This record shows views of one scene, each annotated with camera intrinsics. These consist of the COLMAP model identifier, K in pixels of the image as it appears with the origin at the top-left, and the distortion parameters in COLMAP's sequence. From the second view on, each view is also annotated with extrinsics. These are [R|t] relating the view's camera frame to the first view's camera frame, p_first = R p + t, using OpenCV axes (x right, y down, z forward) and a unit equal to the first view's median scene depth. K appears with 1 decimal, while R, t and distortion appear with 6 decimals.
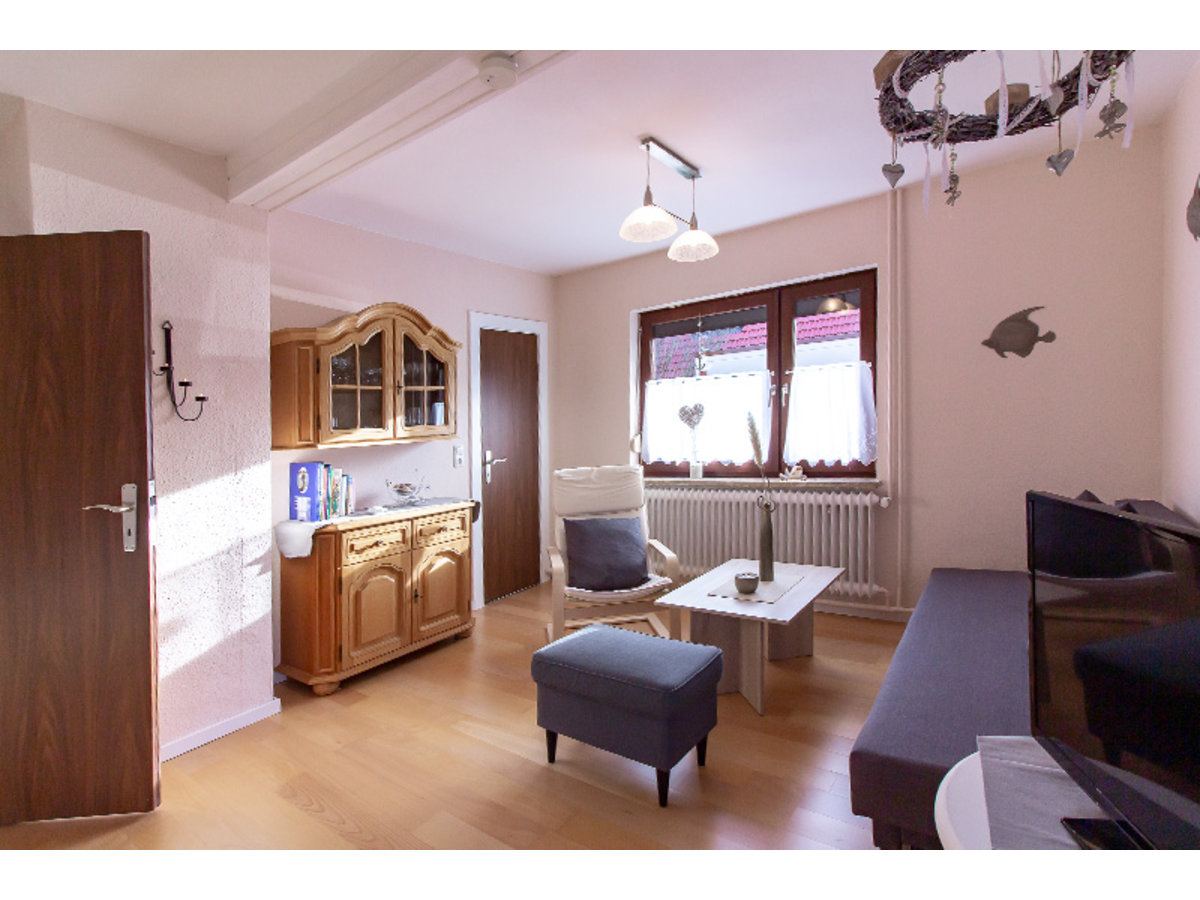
lens RADIAL K [[586.5, 0, 600.0], [0, 586.5, 450.0], [0, 0, 1]] dist [0.008950, 0.000052]
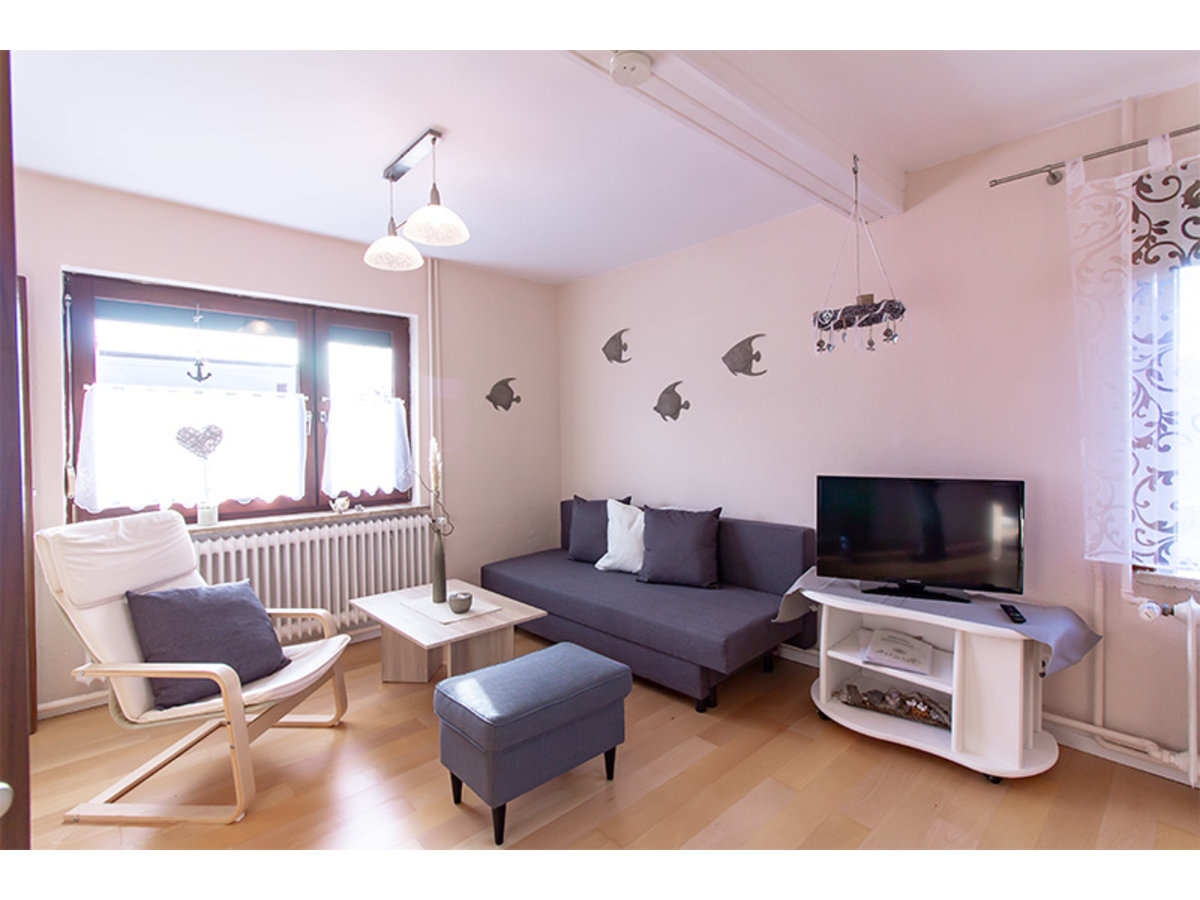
lens RADIAL K [[565.7, 0, 606.4], [0, 565.7, 467.8], [0, 0, 1]] dist [0.009815, 0.000649]
pose [[0.191860, -0.004636, 0.981411, -0.532778], [0.043751, 0.999035, -0.003834, 0.001566], [-0.980447, 0.043674, 0.191877, 0.420628]]
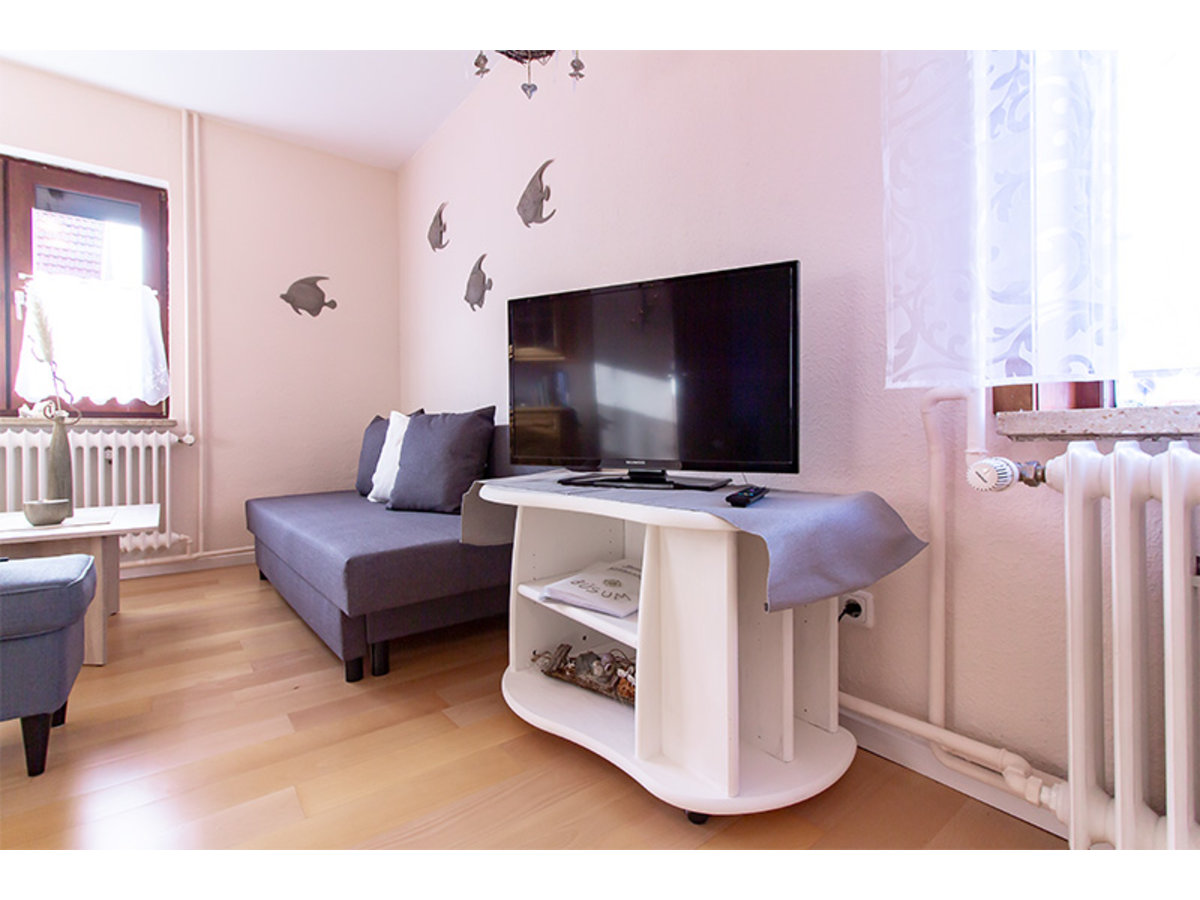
lens RADIAL K [[565.7, 0, 606.4], [0, 565.7, 467.8], [0, 0, 1]] dist [0.009815, 0.000649]
pose [[0.283015, 0.007476, 0.959086, -0.179334], [0.032547, 0.999319, -0.017393, 0.160072], [-0.958563, 0.036138, 0.282578, 0.105073]]
